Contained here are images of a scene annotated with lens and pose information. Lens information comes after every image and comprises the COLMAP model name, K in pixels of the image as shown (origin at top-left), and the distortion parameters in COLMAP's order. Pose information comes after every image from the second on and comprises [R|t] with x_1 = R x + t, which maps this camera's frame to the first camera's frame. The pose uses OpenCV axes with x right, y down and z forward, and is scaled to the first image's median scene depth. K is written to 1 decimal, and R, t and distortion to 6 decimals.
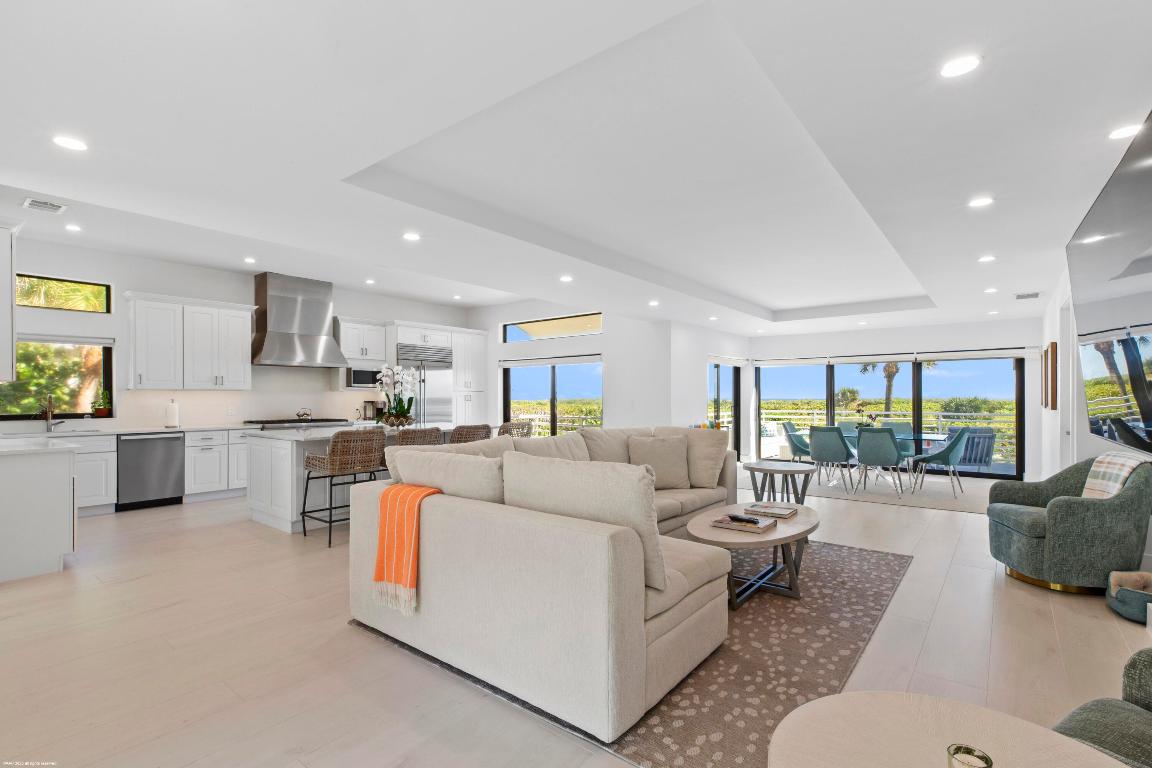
lens RADIAL K [[527.9, 0, 579.7], [0, 527.9, 392.1], [0, 0, 1]] dist [0.001239, -0.000108]
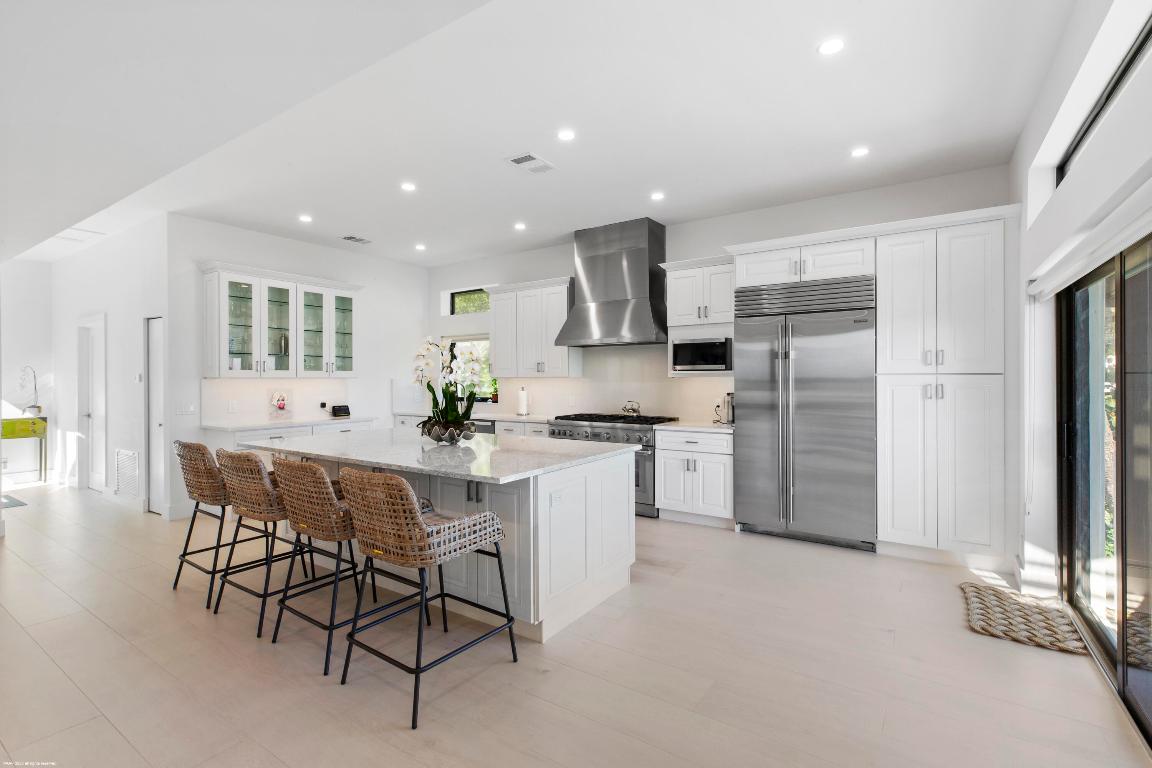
lens RADIAL K [[516.3, 0, 580.4], [0, 516.3, 373.5], [0, 0, 1]] dist [-0.000307, -0.000043]
pose [[0.088968, -0.007786, -0.996004, 0.203139], [0.012944, 0.999894, -0.006660, -0.004147], [0.995950, -0.012300, 0.089060, 0.950117]]
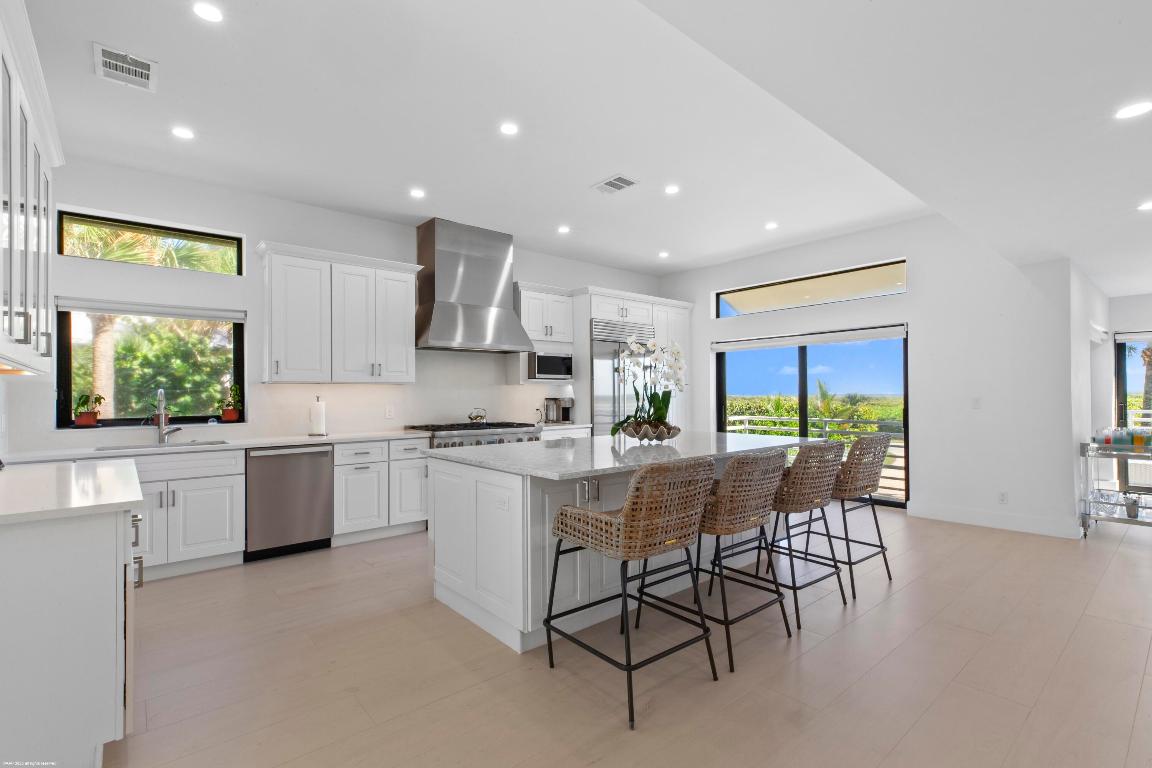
lens RADIAL K [[525.0, 0, 576.0], [0, 525.0, 384.0], [0, 0, 1]] dist [0.002587, 0.000327]
pose [[0.980034, -0.008253, -0.198656, -0.268182], [0.006398, 0.999930, -0.009979, 0.005911], [0.198725, 0.008509, 0.980018, 0.347559]]
